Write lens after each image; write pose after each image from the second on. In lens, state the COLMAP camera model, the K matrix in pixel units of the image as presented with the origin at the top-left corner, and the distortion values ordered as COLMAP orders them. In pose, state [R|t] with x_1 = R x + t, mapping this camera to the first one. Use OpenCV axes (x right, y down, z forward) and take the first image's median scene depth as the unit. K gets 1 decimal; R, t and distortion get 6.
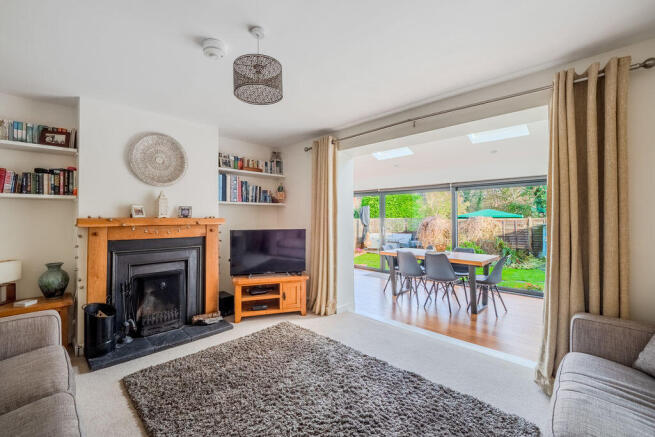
lens RADIAL K [[288.6, 0, 327.5], [0, 288.6, 218.5], [0, 0, 1]] dist [0.001093, 0.000584]
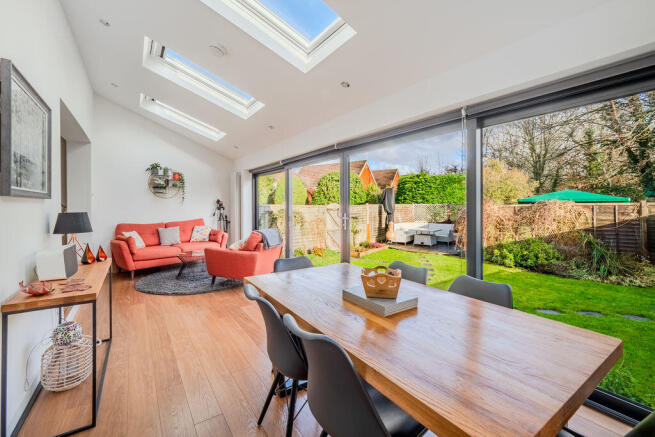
lens RADIAL K [[288.6, 0, 324.4], [0, 288.6, 206.0], [0, 0, 1]] dist [-0.000554, 0.000040]
pose [[0.981614, 0.001758, -0.190869, 0.116996], [-0.002108, 0.999996, -0.001630, 0.007641], [0.190865, 0.002003, 0.981614, 0.209965]]
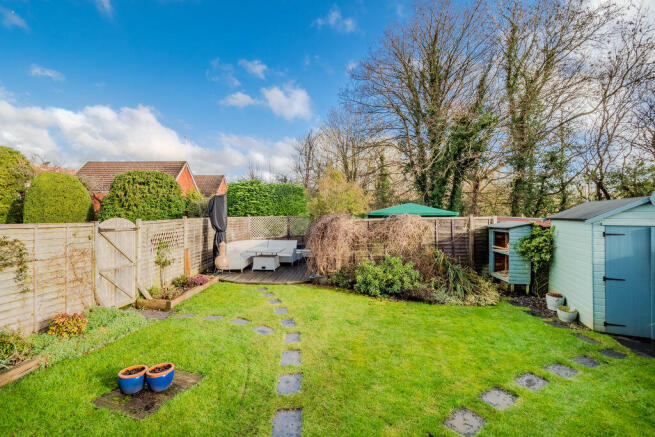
lens RADIAL K [[288.6, 0, 327.5], [0, 288.6, 218.5], [0, 0, 1]] dist [0.001093, 0.000584]
pose [[0.919108, -0.003783, 0.393988, 0.112708], [0.000543, 0.999965, 0.008336, -0.002456], [-0.394005, -0.007448, 0.919078, 0.429478]]
